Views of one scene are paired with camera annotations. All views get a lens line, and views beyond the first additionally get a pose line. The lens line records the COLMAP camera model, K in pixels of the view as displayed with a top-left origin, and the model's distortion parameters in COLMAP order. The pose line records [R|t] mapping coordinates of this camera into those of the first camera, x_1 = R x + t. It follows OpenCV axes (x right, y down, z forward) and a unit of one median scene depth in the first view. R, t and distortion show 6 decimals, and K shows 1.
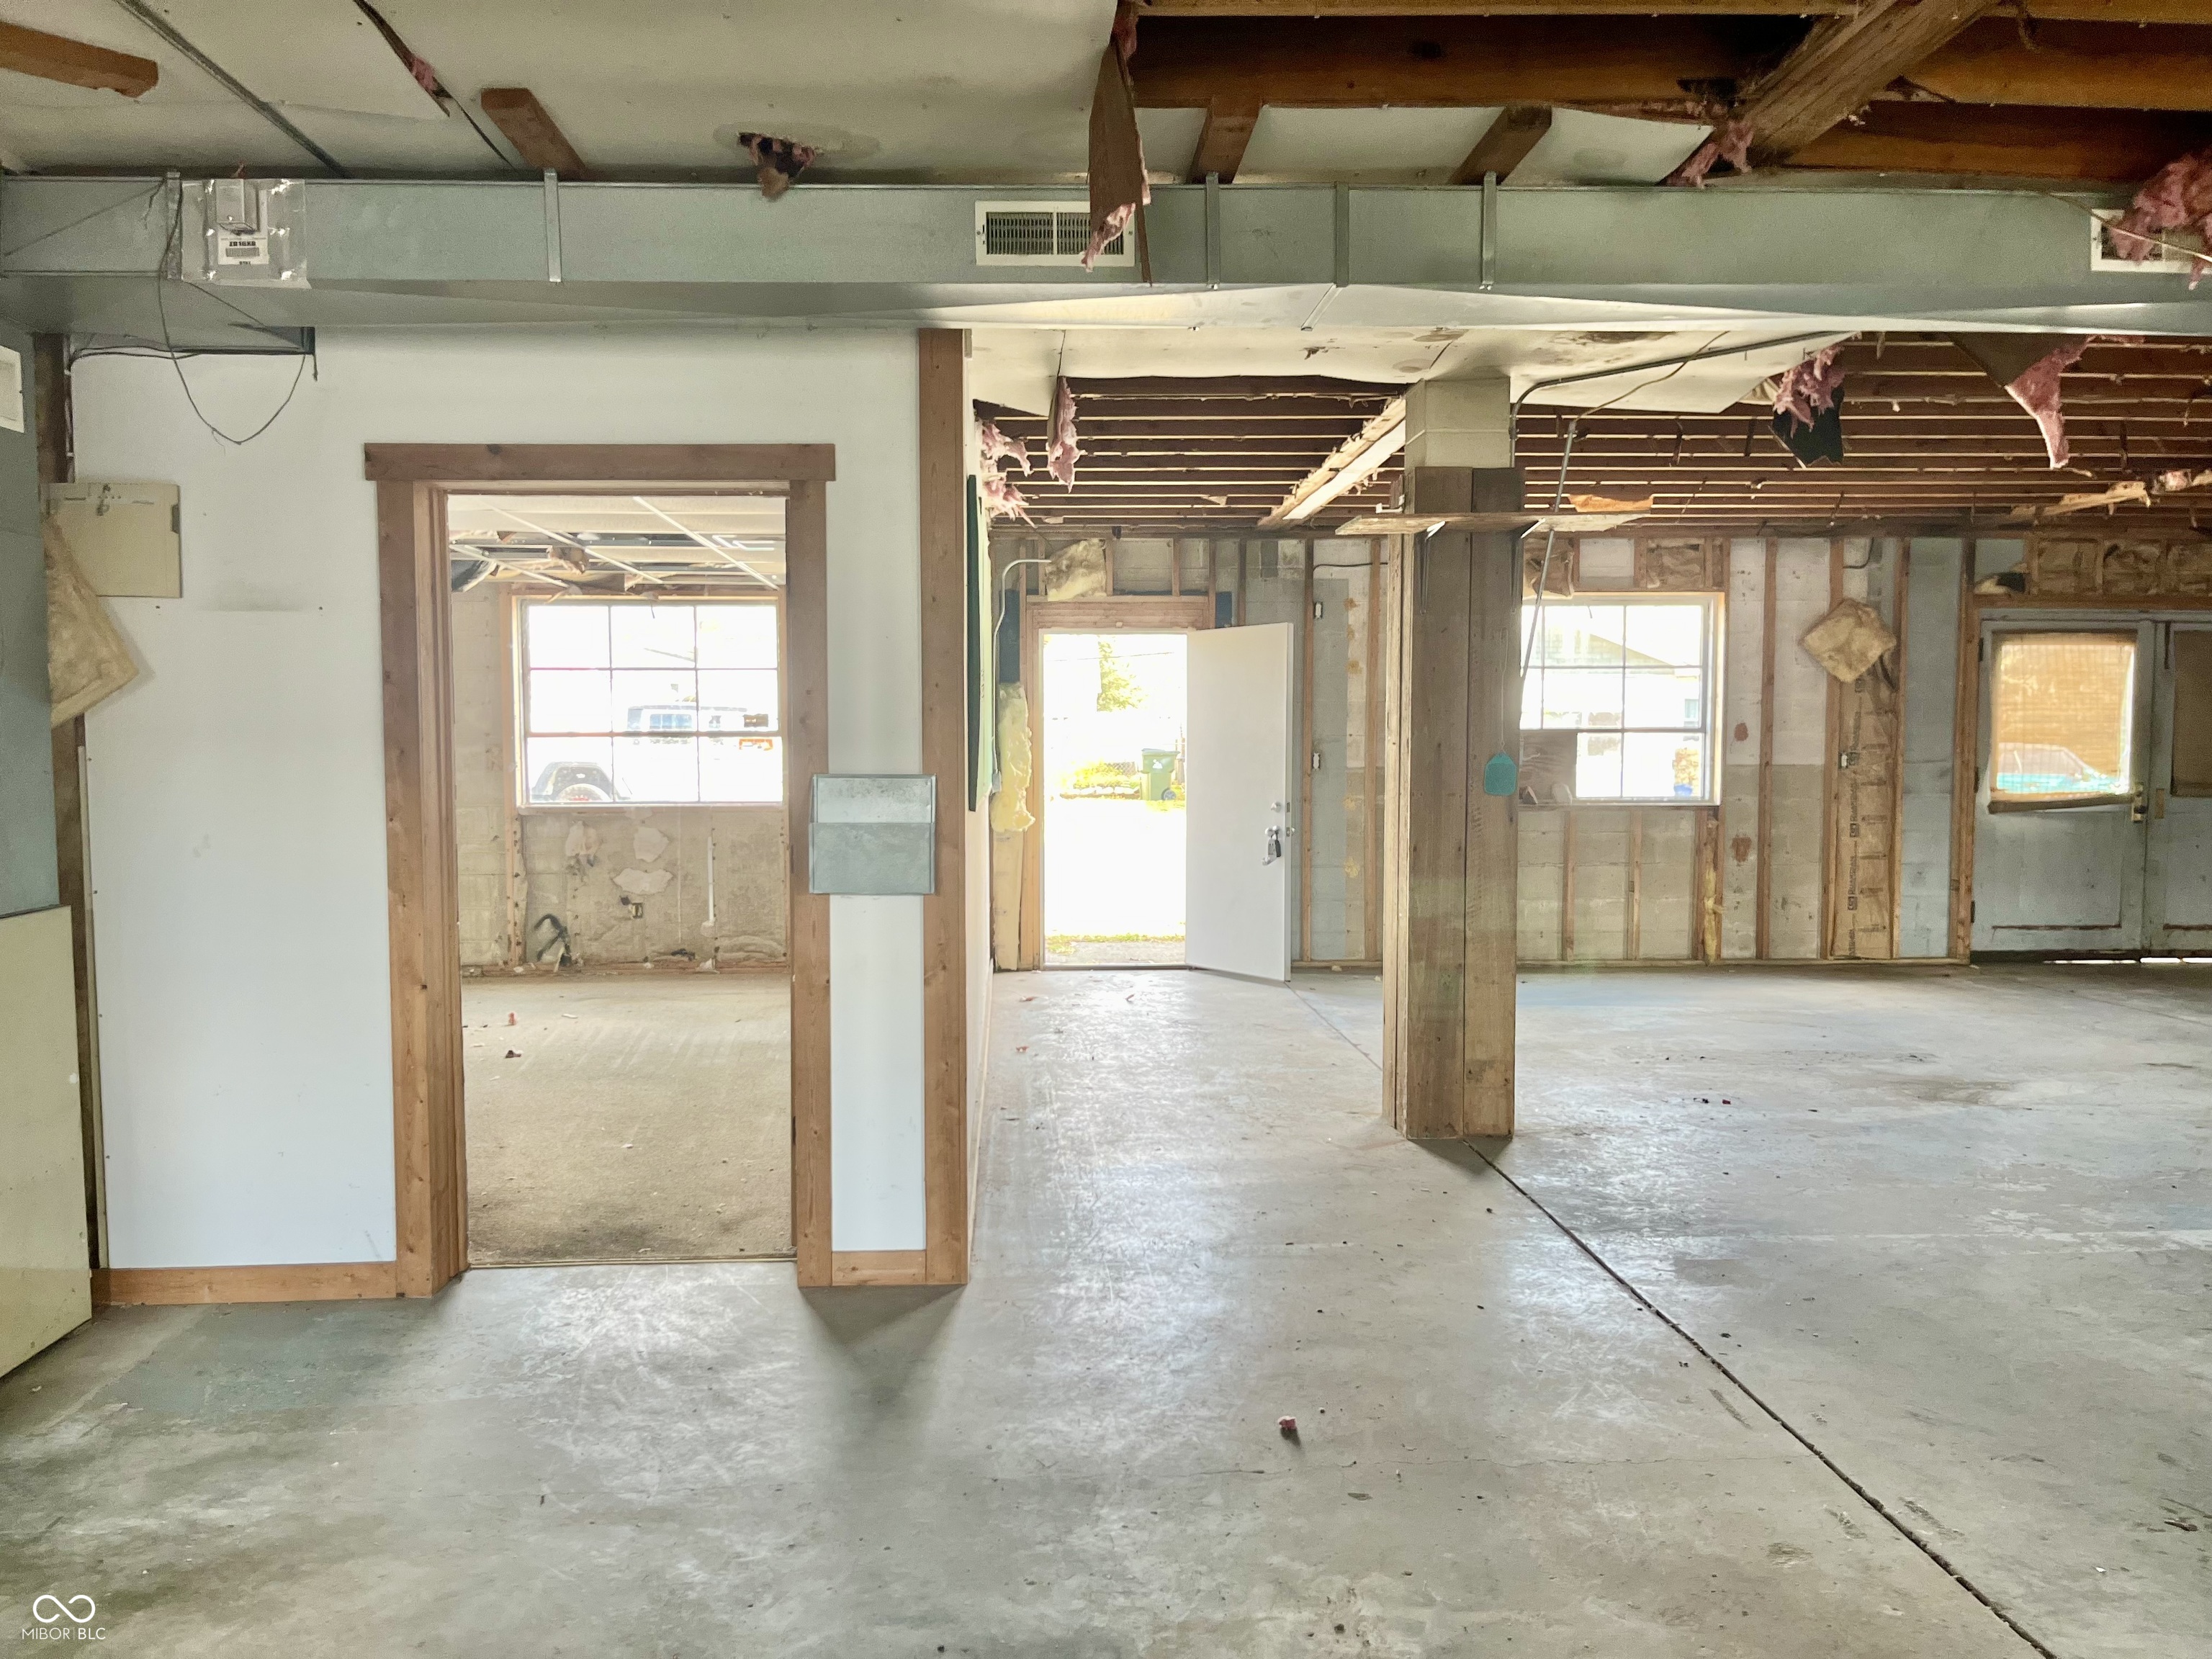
lens RADIAL K [[1680.4, 0, 1092.8], [0, 1680.4, 836.9], [0, 0, 1]] dist [0.068277, -0.092416]
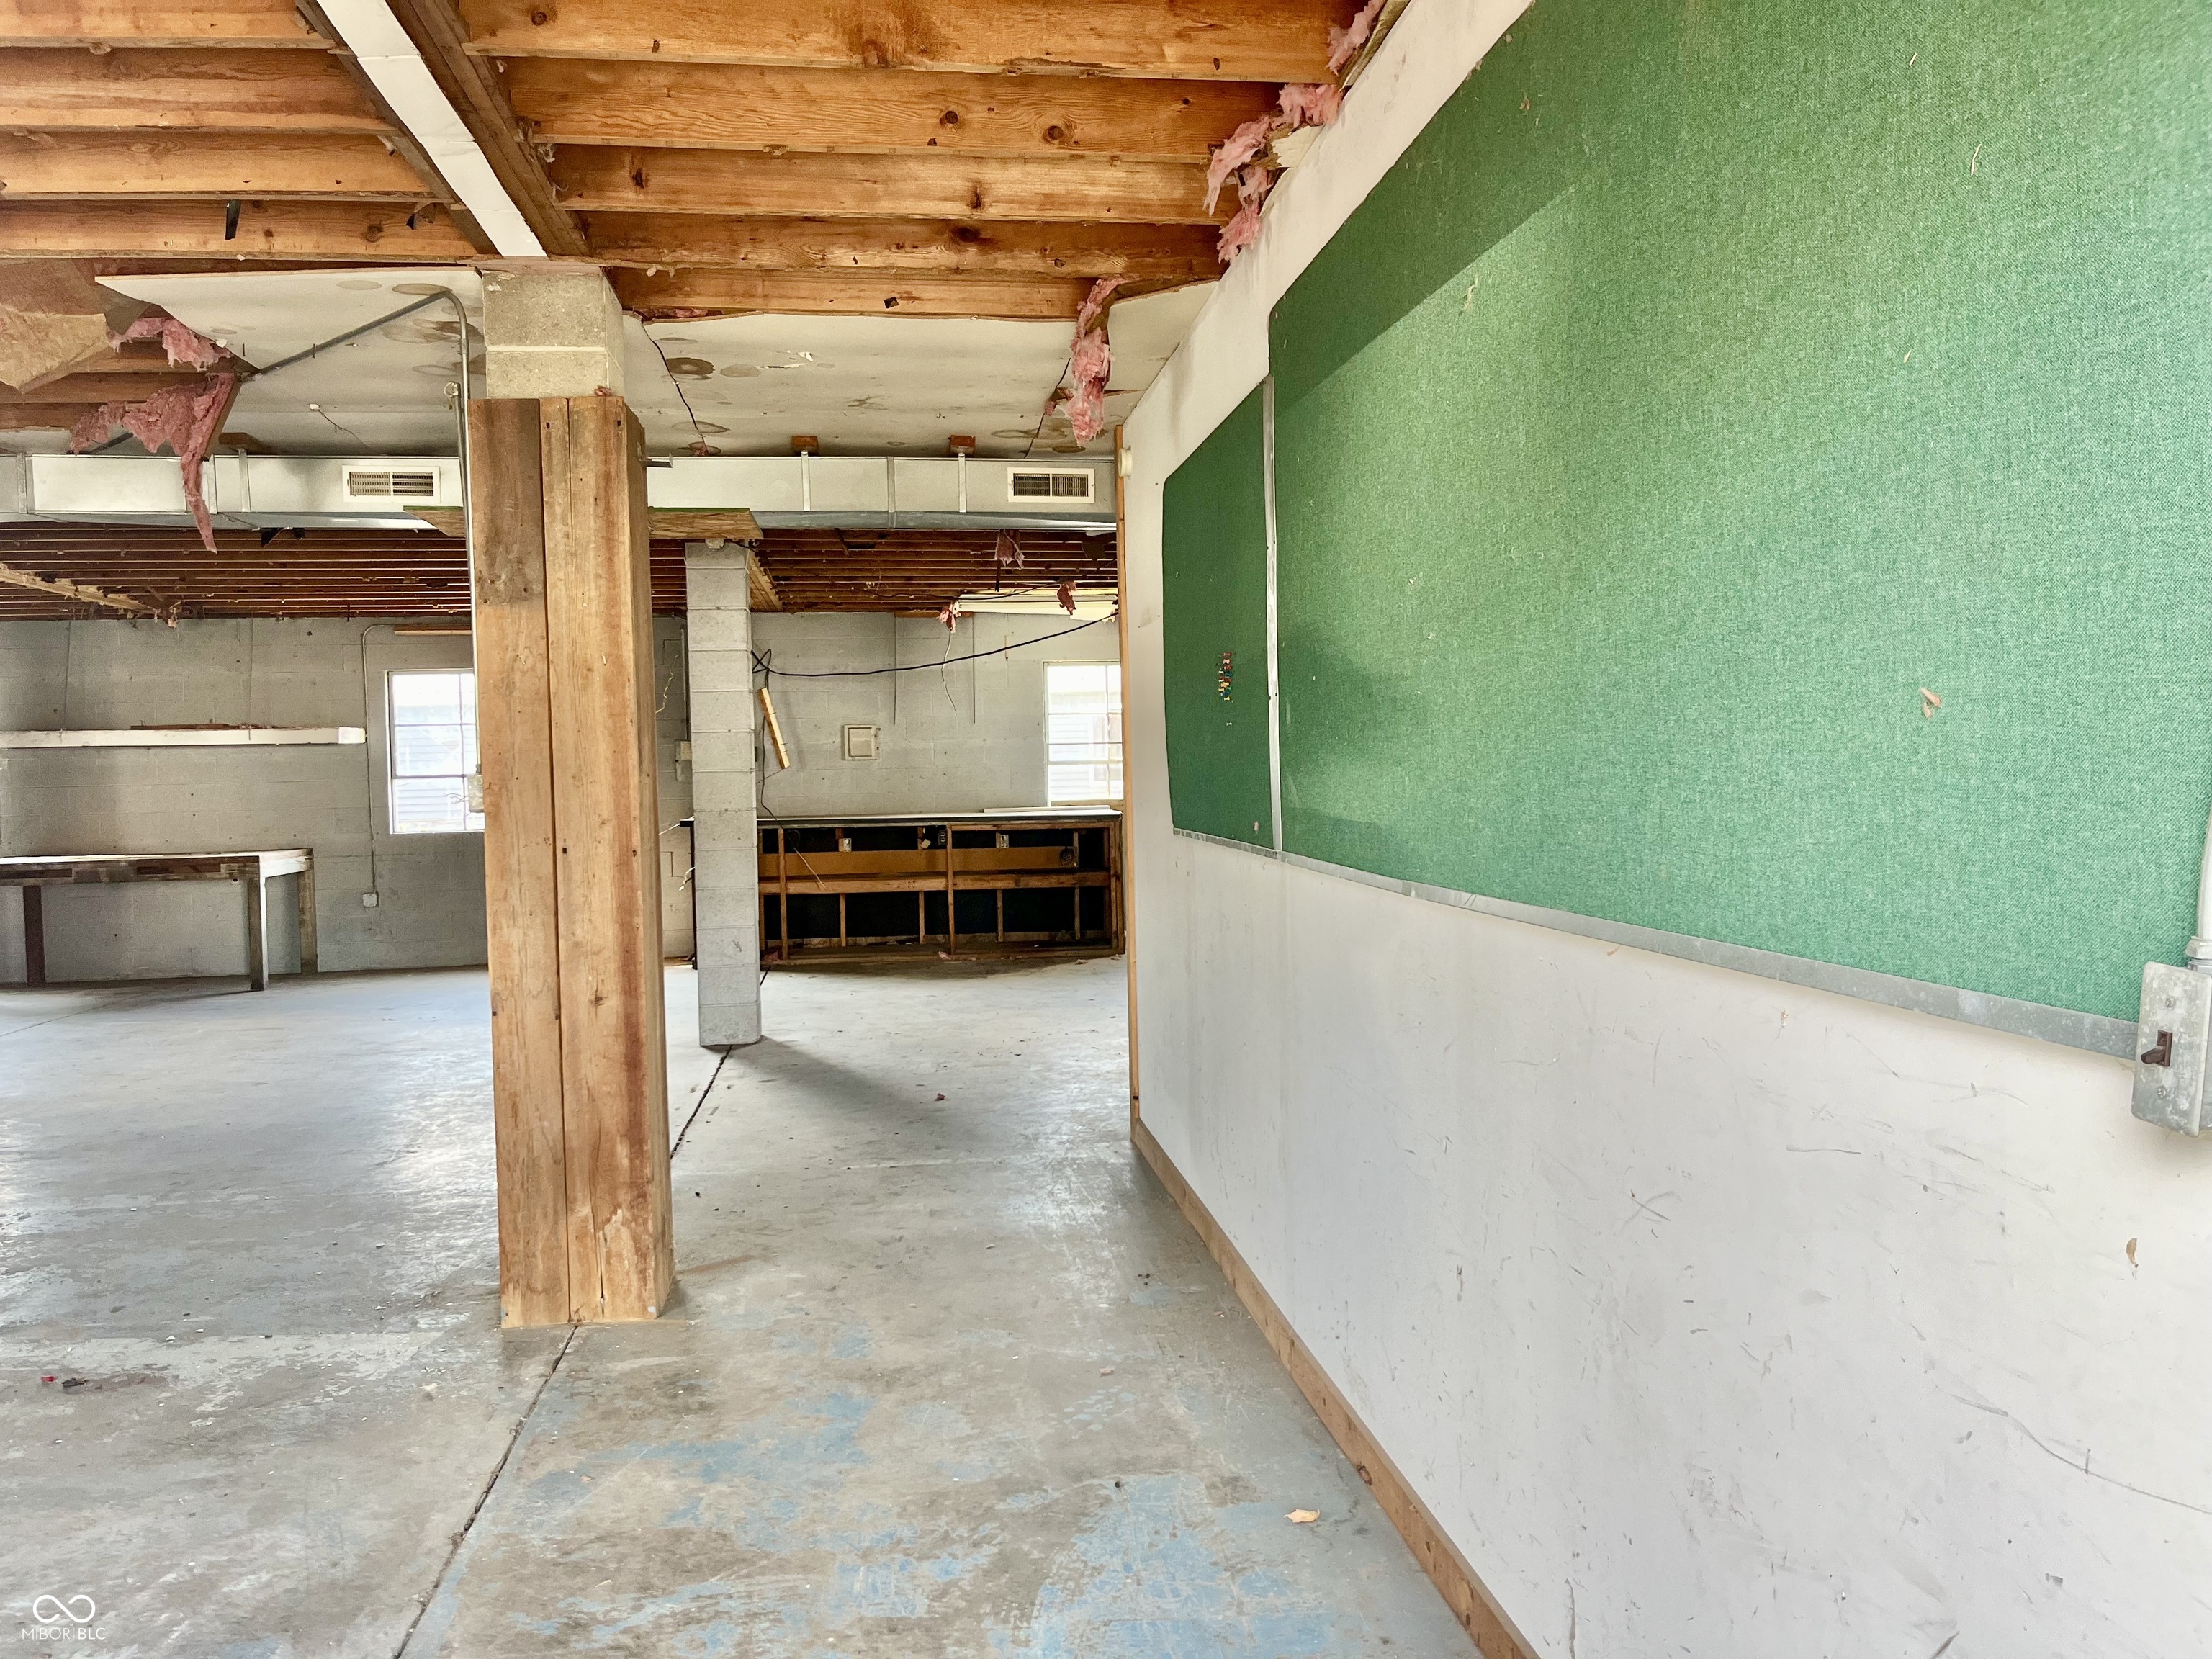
lens RADIAL K [[1675.9, 0, 1084.0], [0, 1675.9, 828.0], [0, 0, 1]] dist [0.063629, -0.084508]
pose [[-0.997281, 0.027743, -0.068265, 0.023847], [0.021583, 0.995764, 0.089376, -0.054856], [0.070455, 0.087659, -0.993656, 1.017074]]
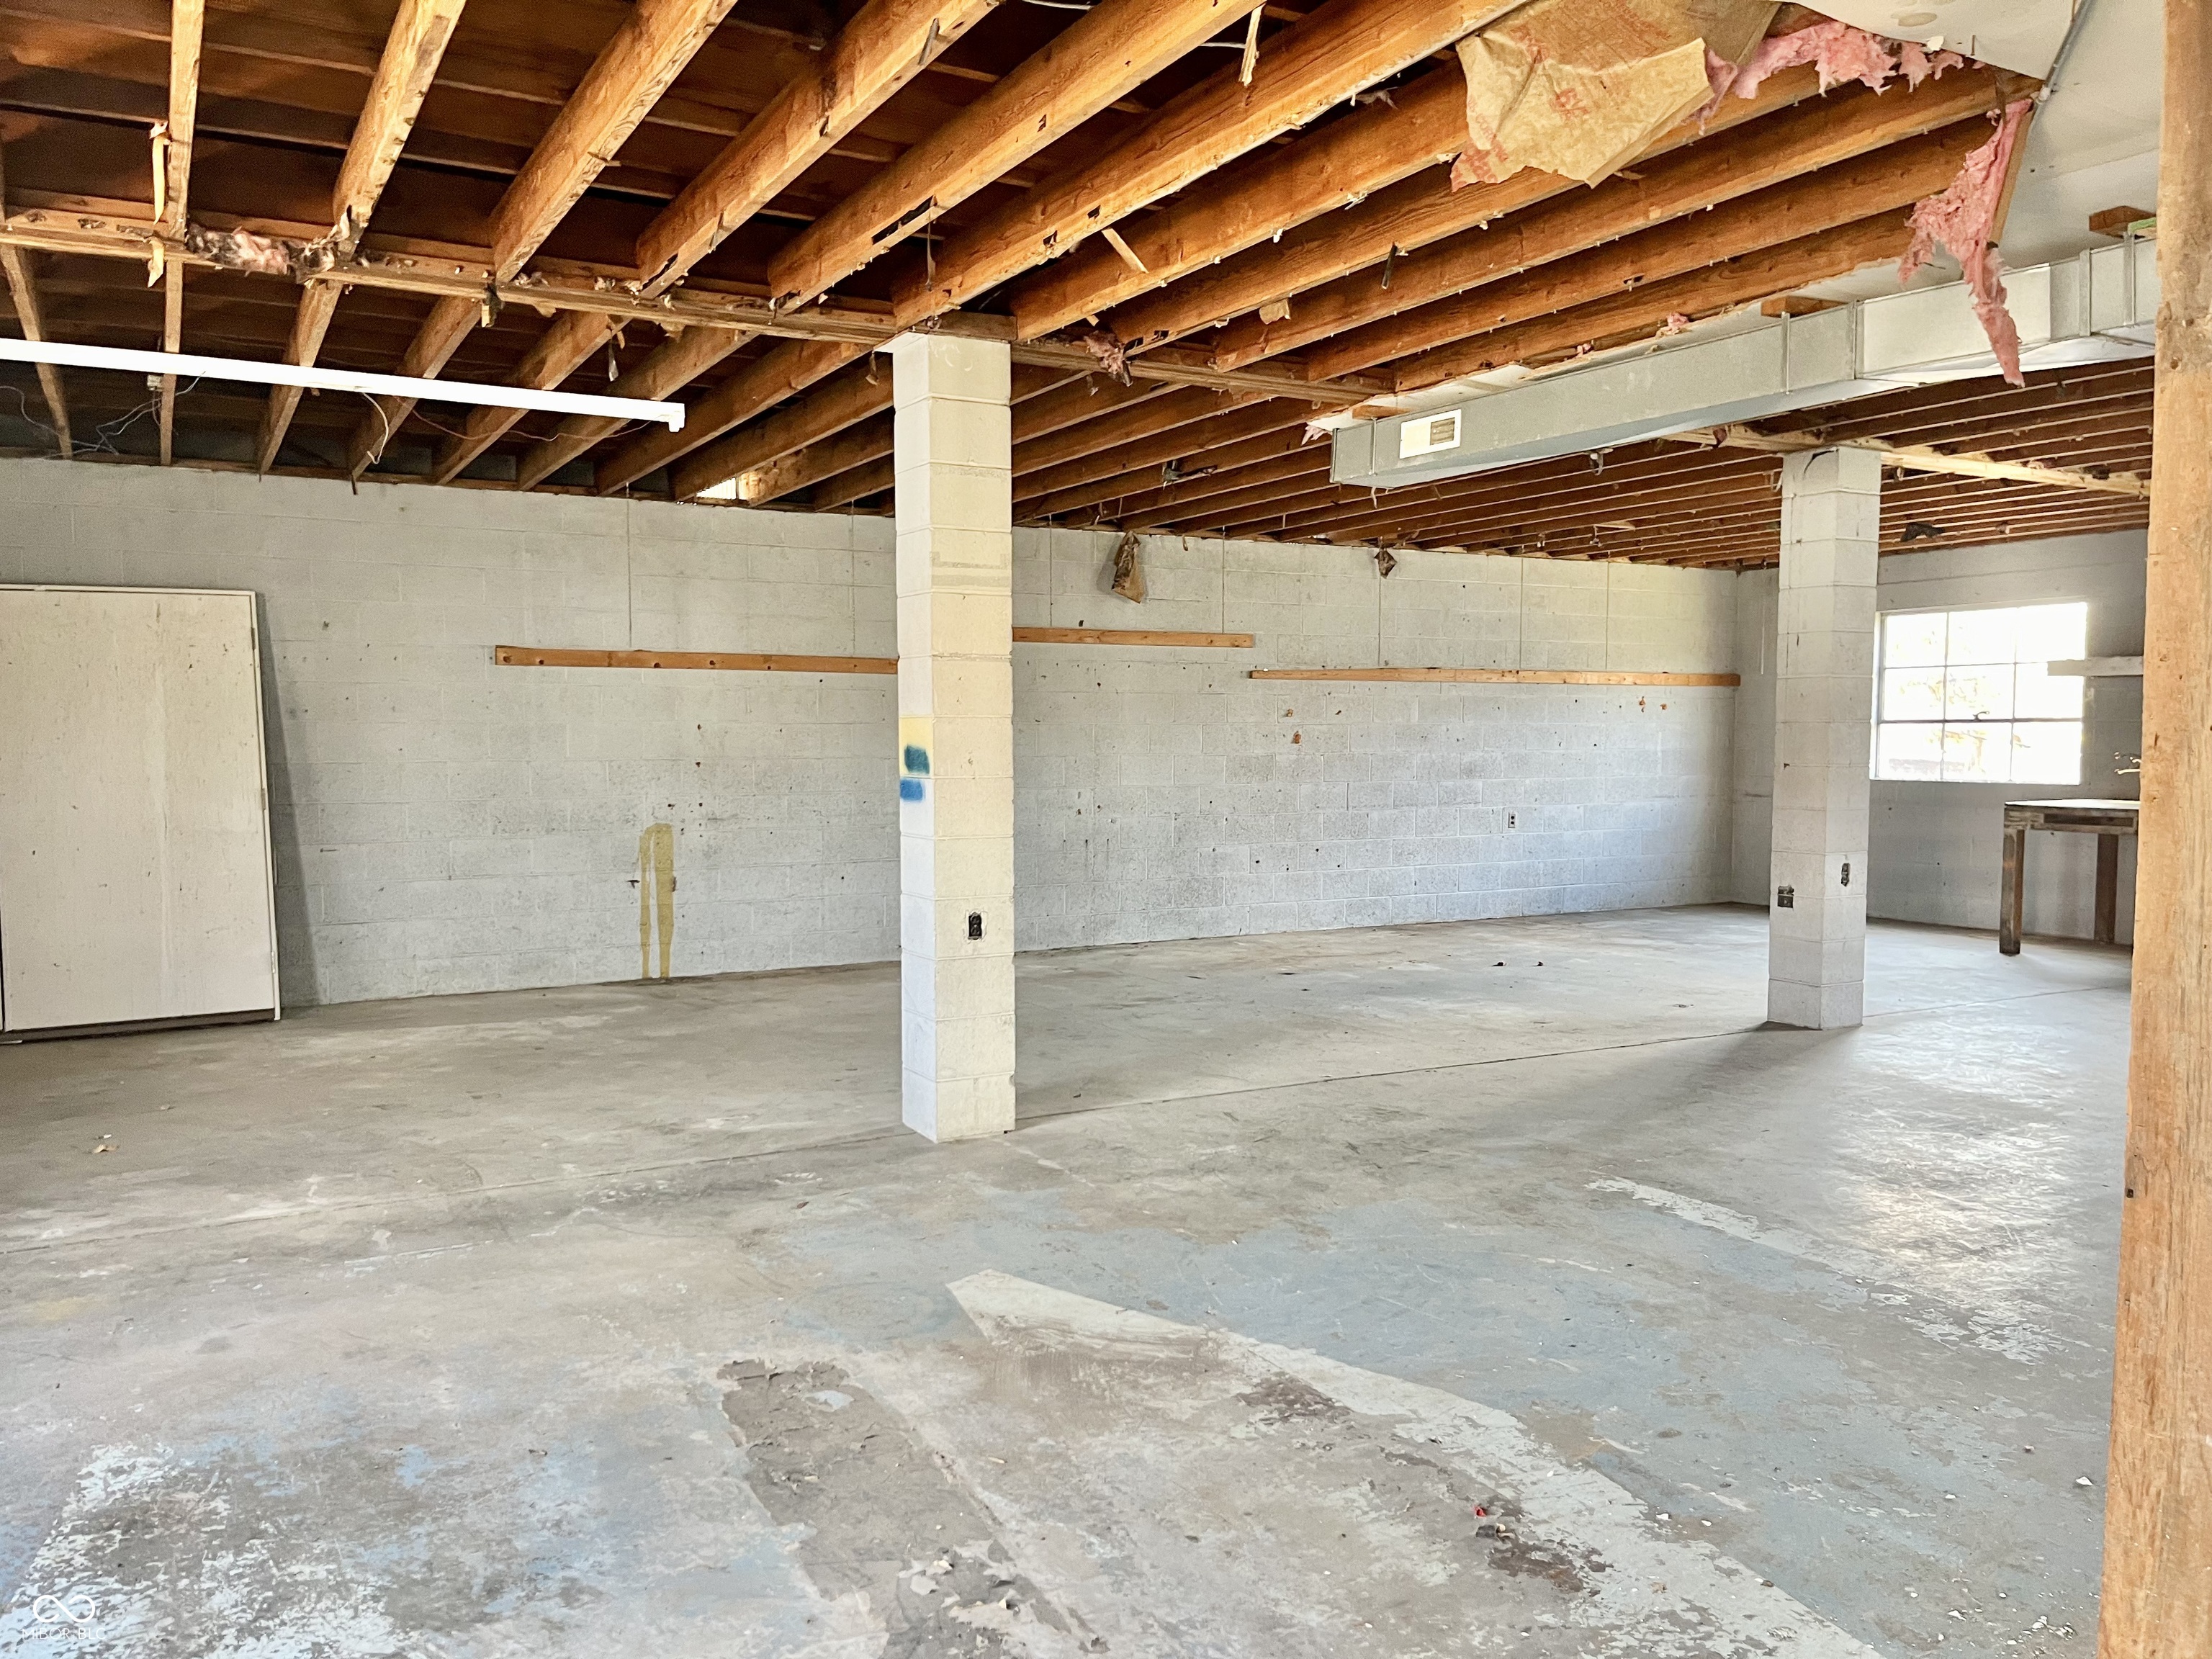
lens RADIAL K [[1673.5, 0, 1104.2], [0, 1673.5, 852.8], [0, 0, 1]] dist [0.069059, -0.093364]
pose [[-0.441730, -0.063807, 0.894876, 0.011706], [0.051135, 0.994055, 0.096120, -0.044533], [-0.895689, 0.088218, -0.435842, 0.804120]]
